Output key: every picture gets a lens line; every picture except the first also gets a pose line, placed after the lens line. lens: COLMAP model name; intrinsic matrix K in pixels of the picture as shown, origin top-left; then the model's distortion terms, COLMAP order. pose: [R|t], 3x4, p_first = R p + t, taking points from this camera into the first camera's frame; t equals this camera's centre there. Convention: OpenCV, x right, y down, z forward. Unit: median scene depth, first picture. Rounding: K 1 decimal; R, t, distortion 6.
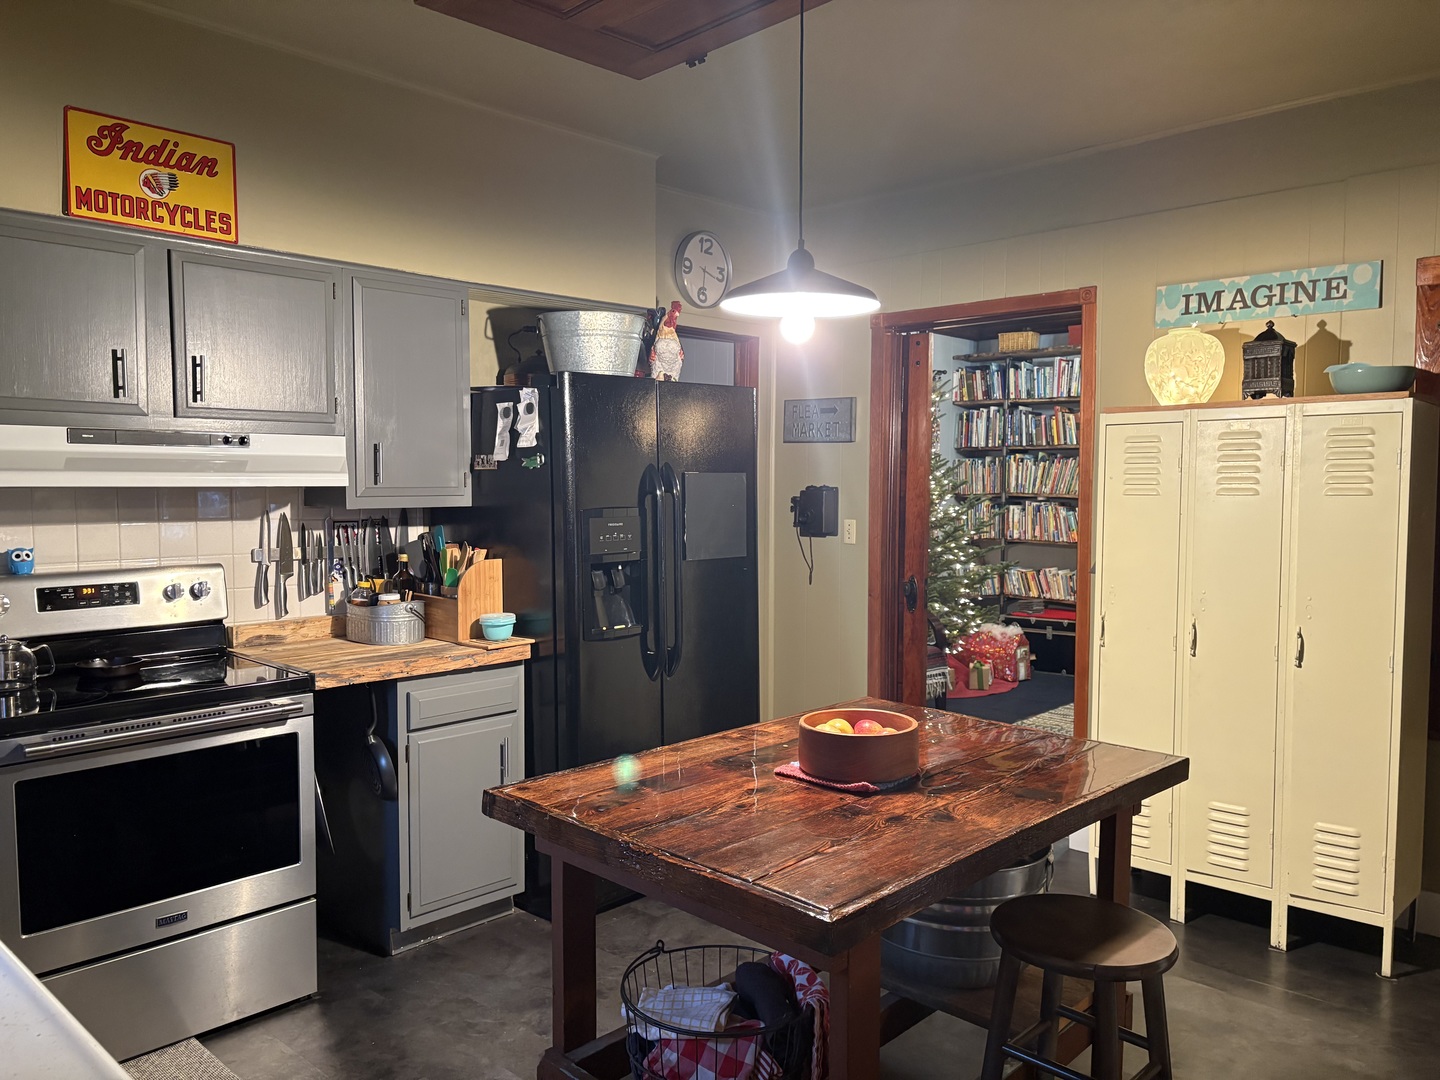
lens RADIAL K [[1095.6, 0, 717.1], [0, 1095.6, 541.5], [0, 0, 1]] dist [0.055224, -0.040385]
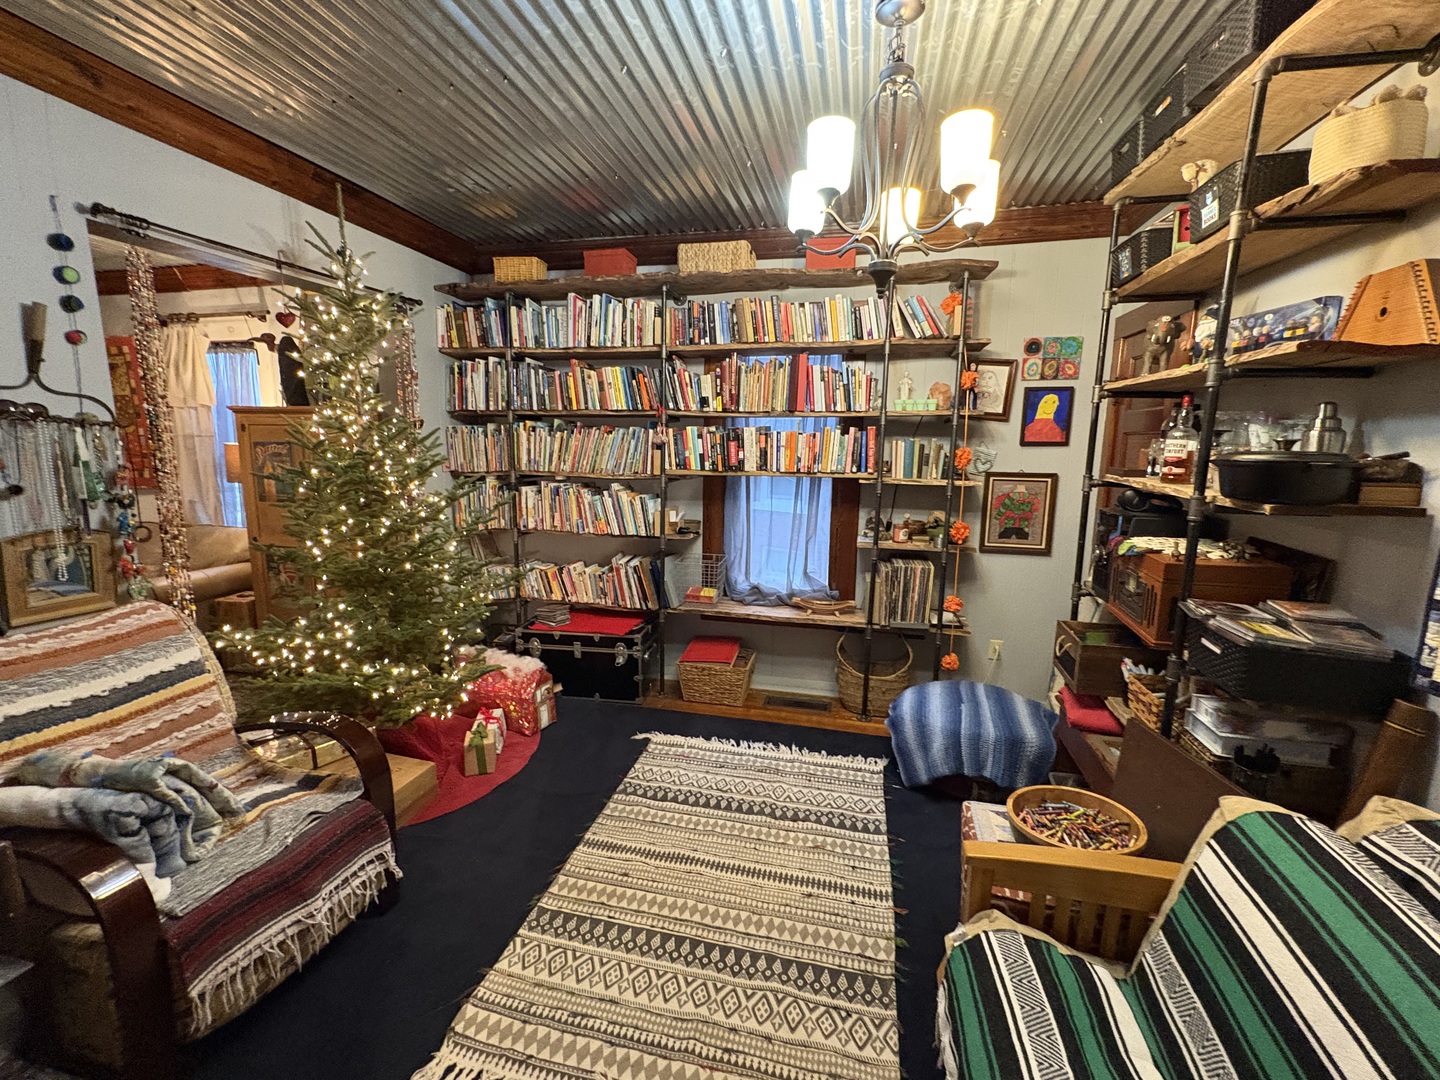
lens RADIAL K [[621.1, 0, 718.5], [0, 621.1, 543.2], [0, 0, 1]] dist [-0.000331, 0.000006]
pose [[0.866596, -0.074005, 0.493492, 0.166580], [0.018213, 0.992974, 0.116925, -0.042332], [-0.498677, -0.092339, 0.861855, 0.544289]]
